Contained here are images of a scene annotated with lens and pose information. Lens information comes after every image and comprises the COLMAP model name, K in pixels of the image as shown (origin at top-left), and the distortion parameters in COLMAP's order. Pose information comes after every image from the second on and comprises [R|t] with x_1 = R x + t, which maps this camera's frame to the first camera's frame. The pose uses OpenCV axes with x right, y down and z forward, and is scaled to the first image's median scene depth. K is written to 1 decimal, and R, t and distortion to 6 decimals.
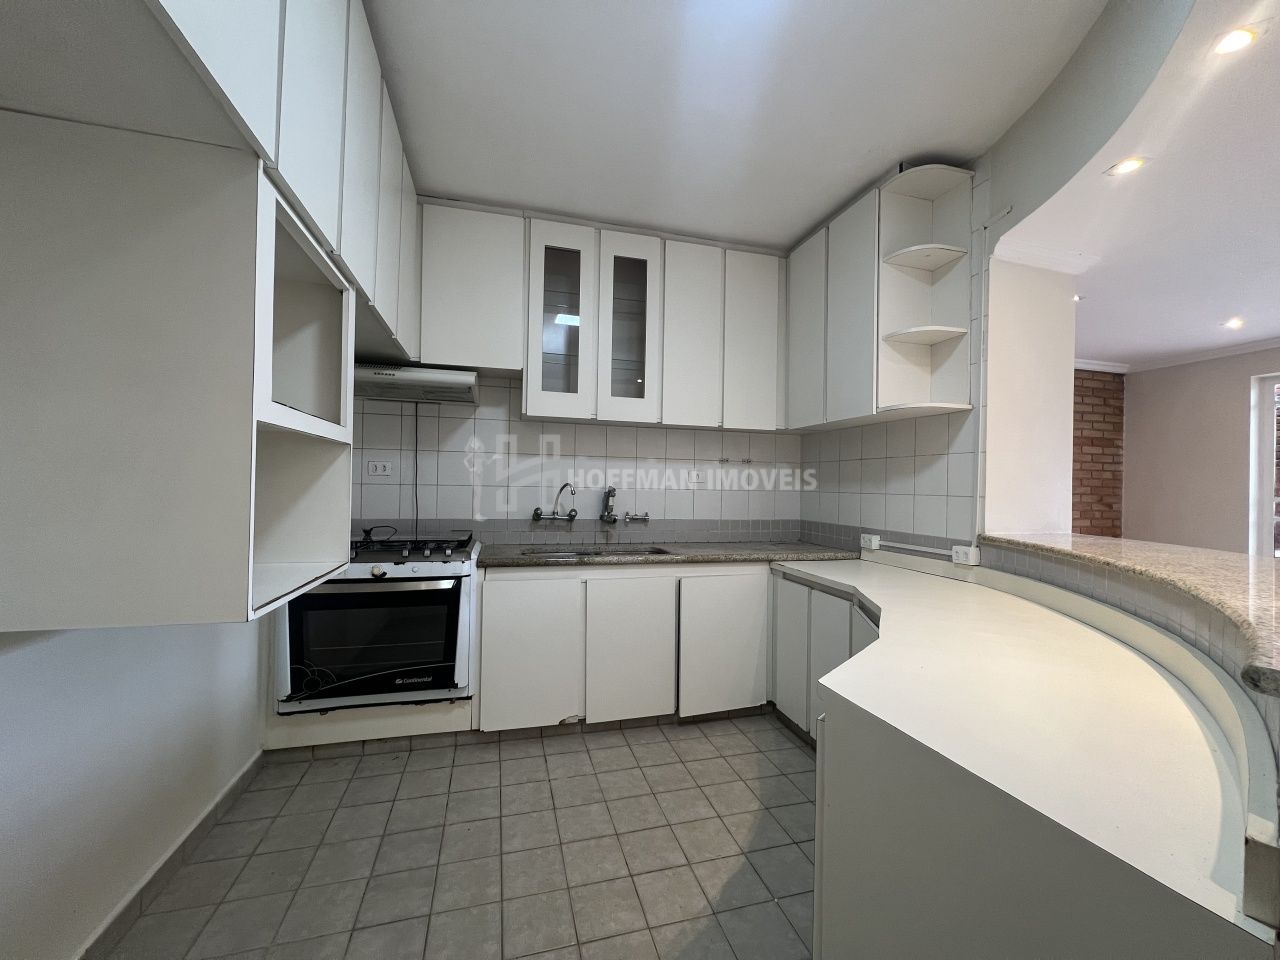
lens RADIAL K [[511.7, 0, 639.3], [0, 511.7, 482.8], [0, 0, 1]] dist [-0.000018, 0.000038]
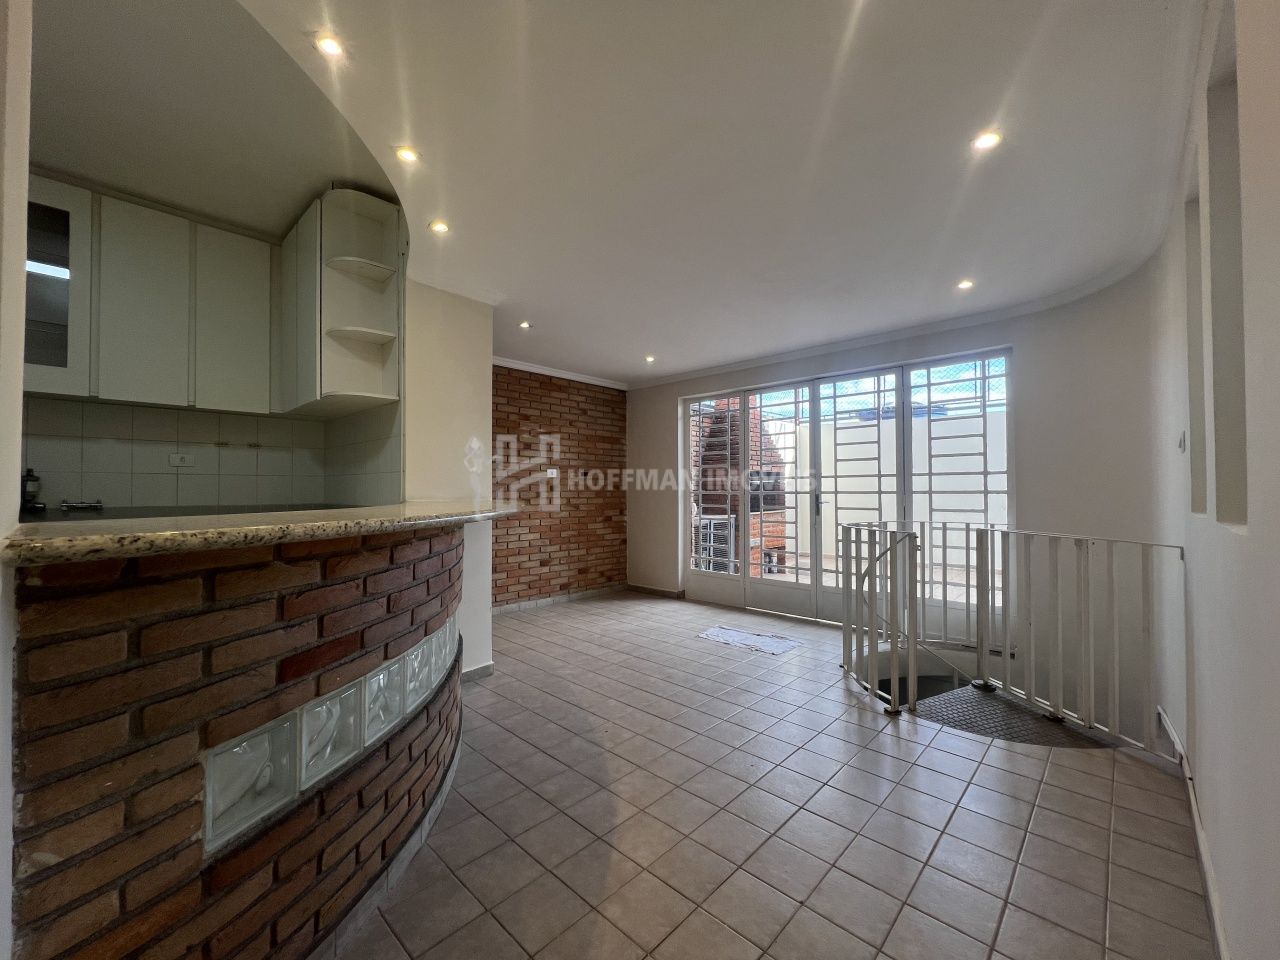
lens RADIAL K [[511.7, 0, 641.4], [0, 511.7, 478.4], [0, 0, 1]] dist [-0.000018, 0.000038]
pose [[0.854804, -0.007727, 0.518894, 0.360889], [0.014461, 0.999856, -0.008933, 0.043962], [-0.518750, 0.015139, 0.854792, -0.241576]]
